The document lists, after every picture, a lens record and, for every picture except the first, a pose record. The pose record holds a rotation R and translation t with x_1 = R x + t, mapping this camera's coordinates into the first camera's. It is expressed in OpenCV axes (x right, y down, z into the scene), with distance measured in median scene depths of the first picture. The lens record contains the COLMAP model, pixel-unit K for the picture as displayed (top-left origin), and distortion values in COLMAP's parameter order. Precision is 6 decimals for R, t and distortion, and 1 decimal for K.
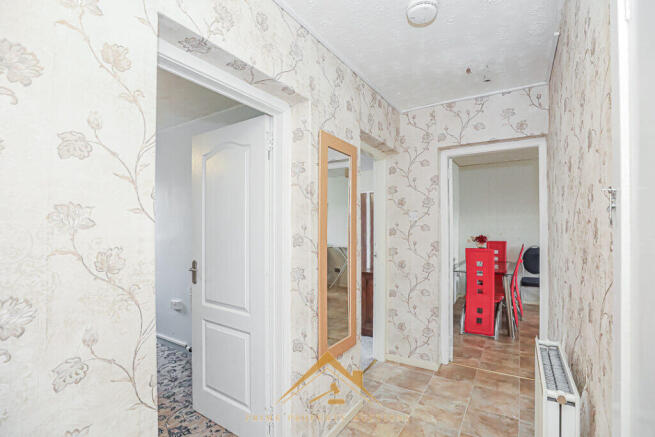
lens RADIAL K [[292.8, 0, 327.4], [0, 292.8, 231.3], [0, 0, 1]] dist [-0.000591, -0.000072]
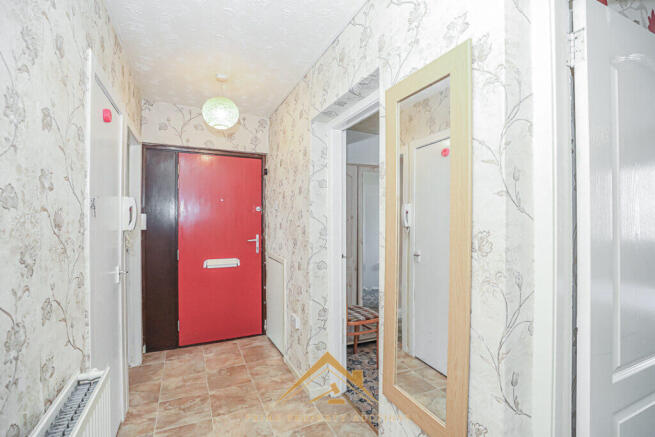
lens RADIAL K [[312.5, 0, 327.5], [0, 312.5, 218.5], [0, 0, 1]] dist [0.000451, 0.000075]
pose [[-0.516152, 0.011658, -0.856418, 1.126025], [0.006232, 0.999932, 0.009855, 0.006181], [0.856475, -0.000251, -0.516189, 1.802738]]
